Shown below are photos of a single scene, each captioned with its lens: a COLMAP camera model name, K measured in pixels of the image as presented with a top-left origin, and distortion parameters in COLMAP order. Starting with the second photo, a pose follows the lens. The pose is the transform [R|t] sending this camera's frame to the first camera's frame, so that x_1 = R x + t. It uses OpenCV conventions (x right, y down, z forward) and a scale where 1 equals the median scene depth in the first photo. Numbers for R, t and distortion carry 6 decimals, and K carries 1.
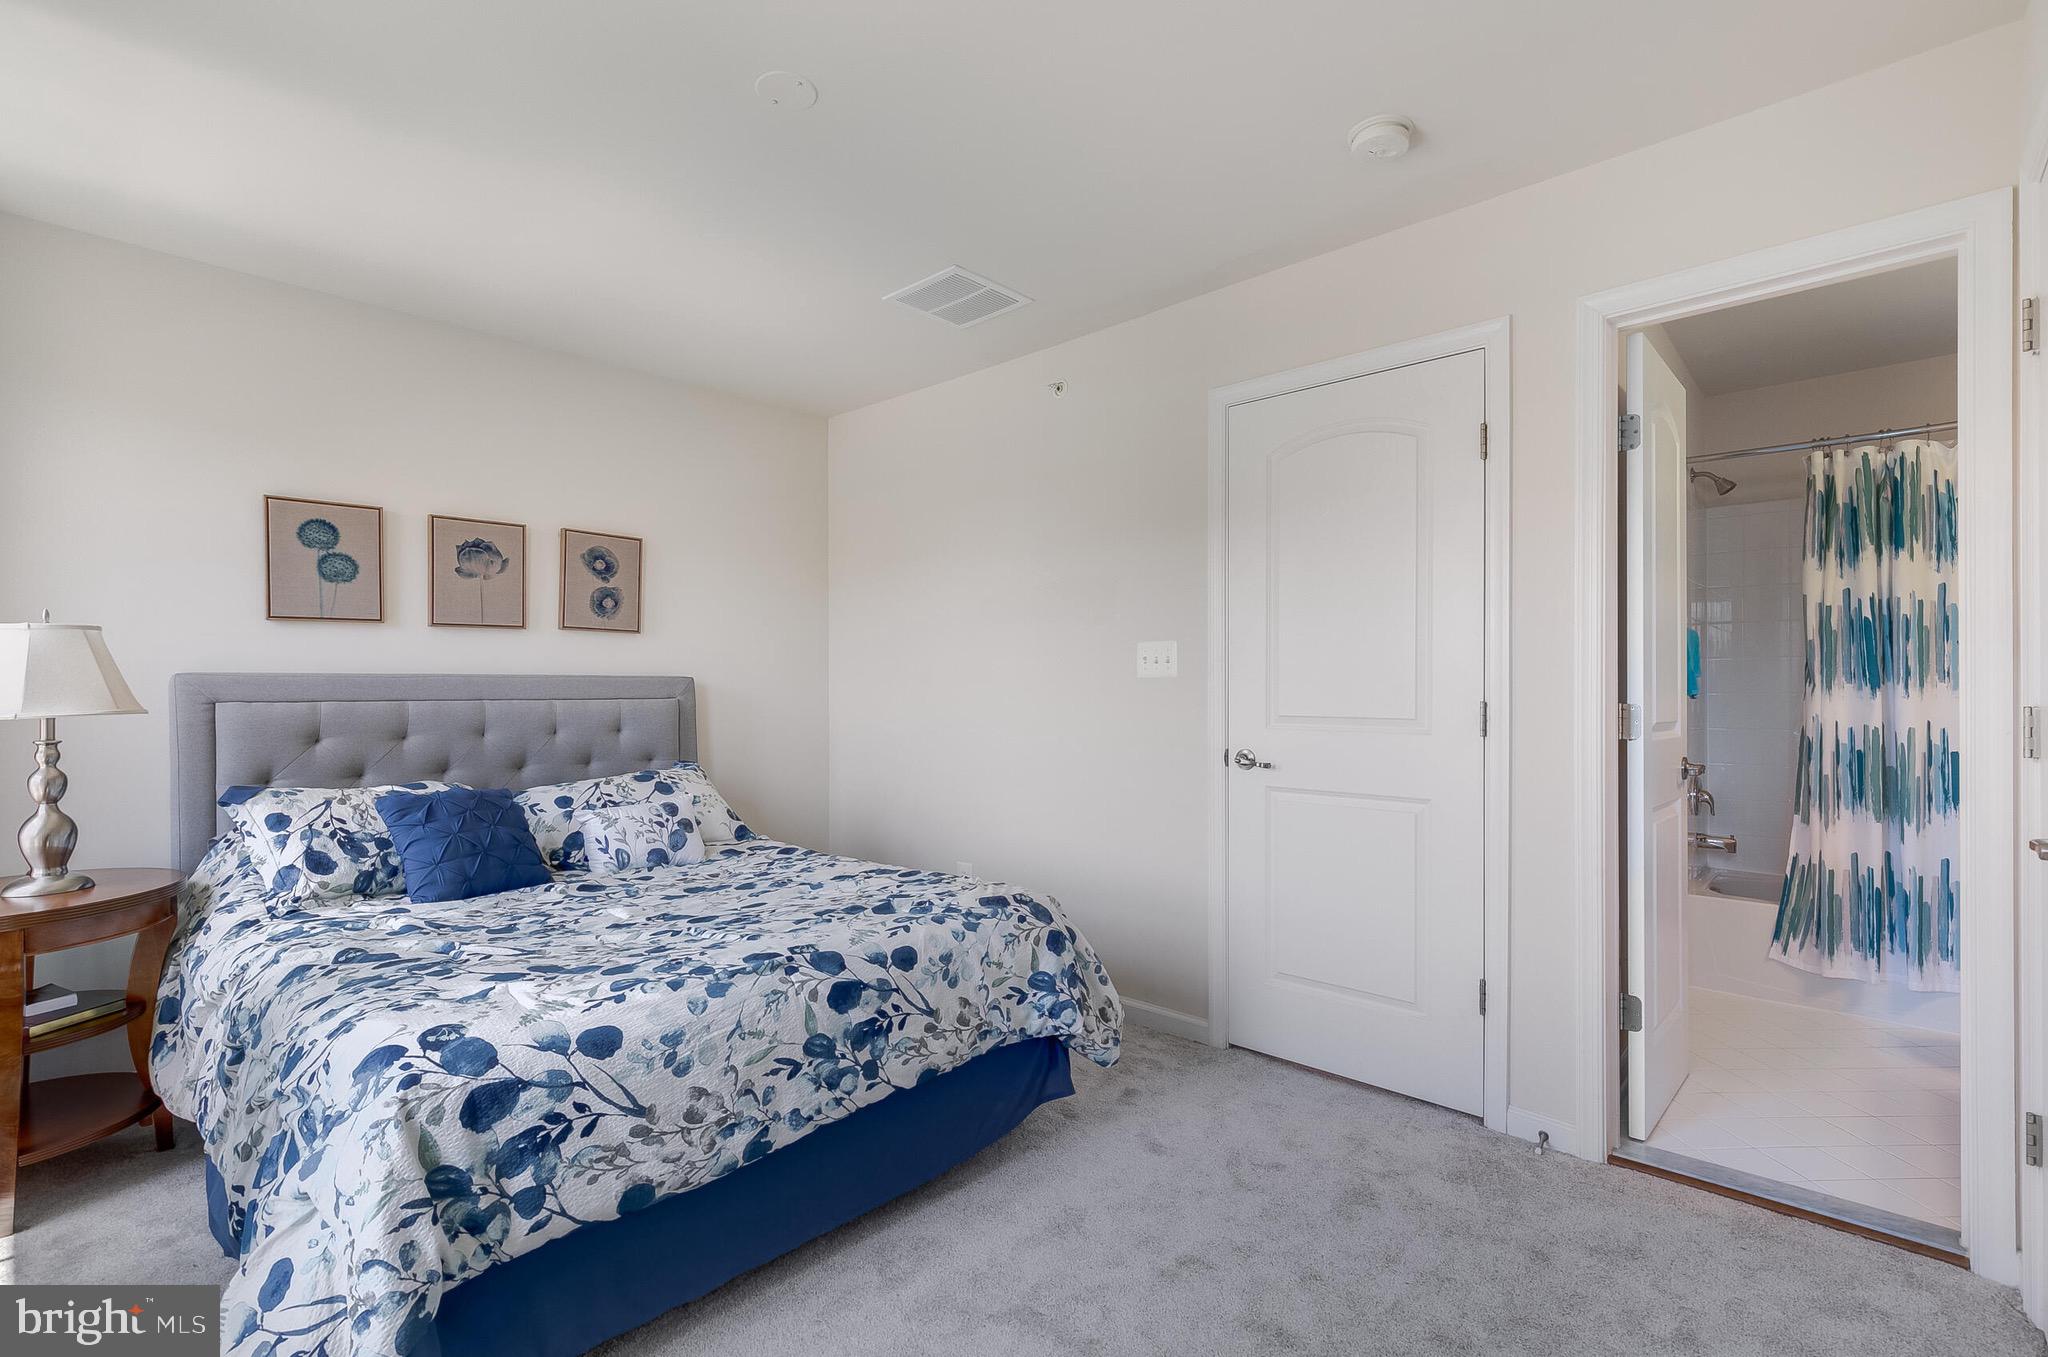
lens RADIAL K [[920.2, 0, 1023.0], [0, 920.2, 697.4], [0, 0, 1]] dist [0.014457, -0.005409]
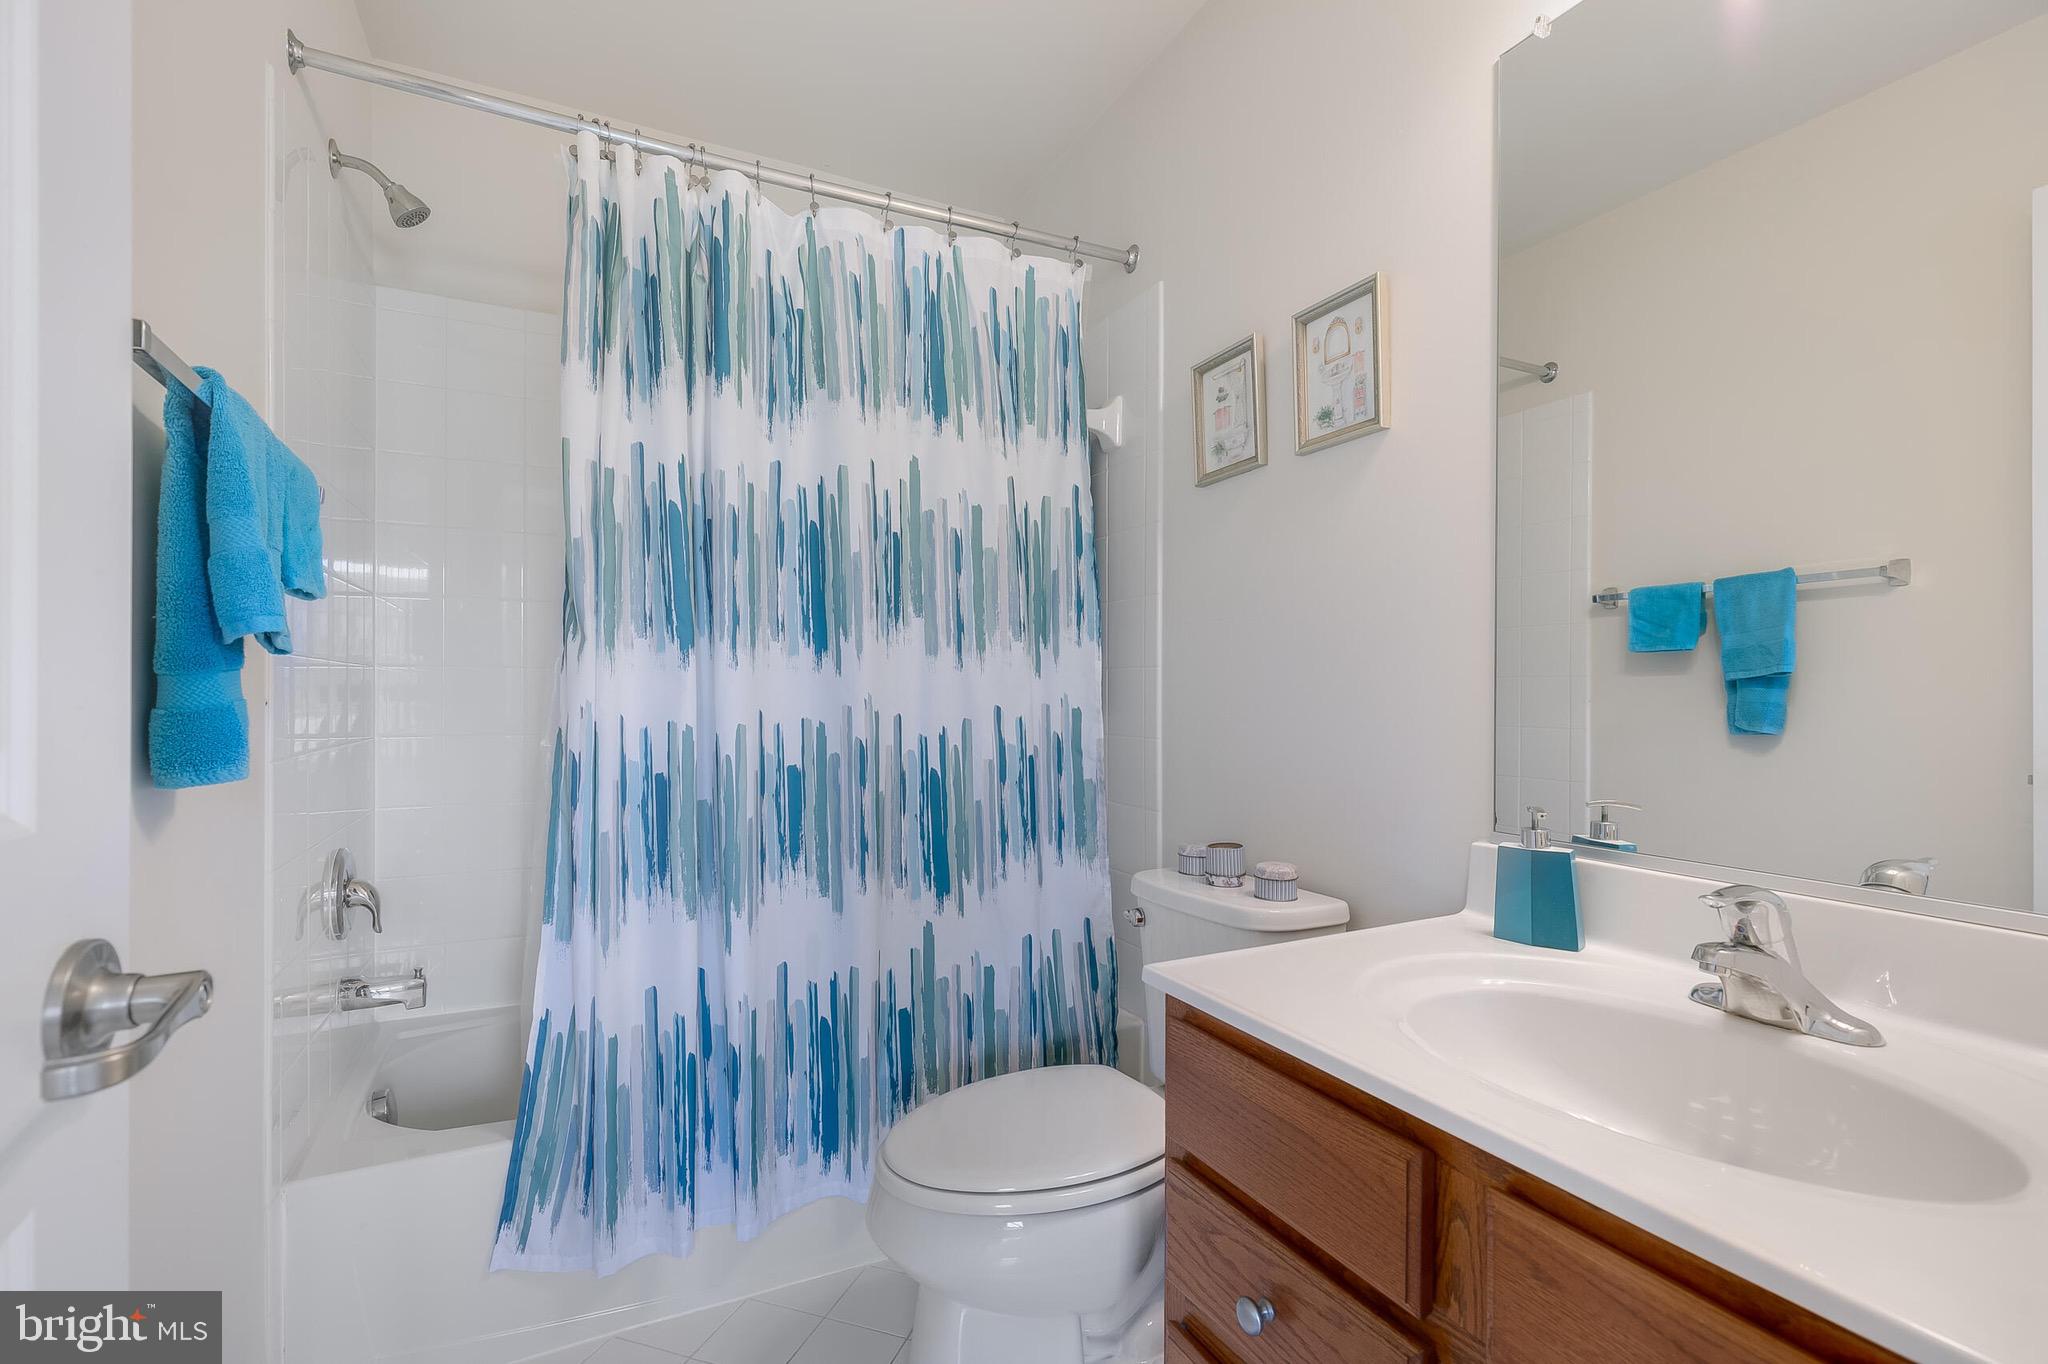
lens RADIAL K [[920.2, 0, 1023.0], [0, 920.2, 686.2], [0, 0, 1]] dist [0.014457, -0.005409]
pose [[0.357011, 0.005817, 0.934082, 0.513180], [-0.000210, 0.999981, -0.006147, 0.013706], [-0.934100, 0.001998, 0.357005, 0.644849]]
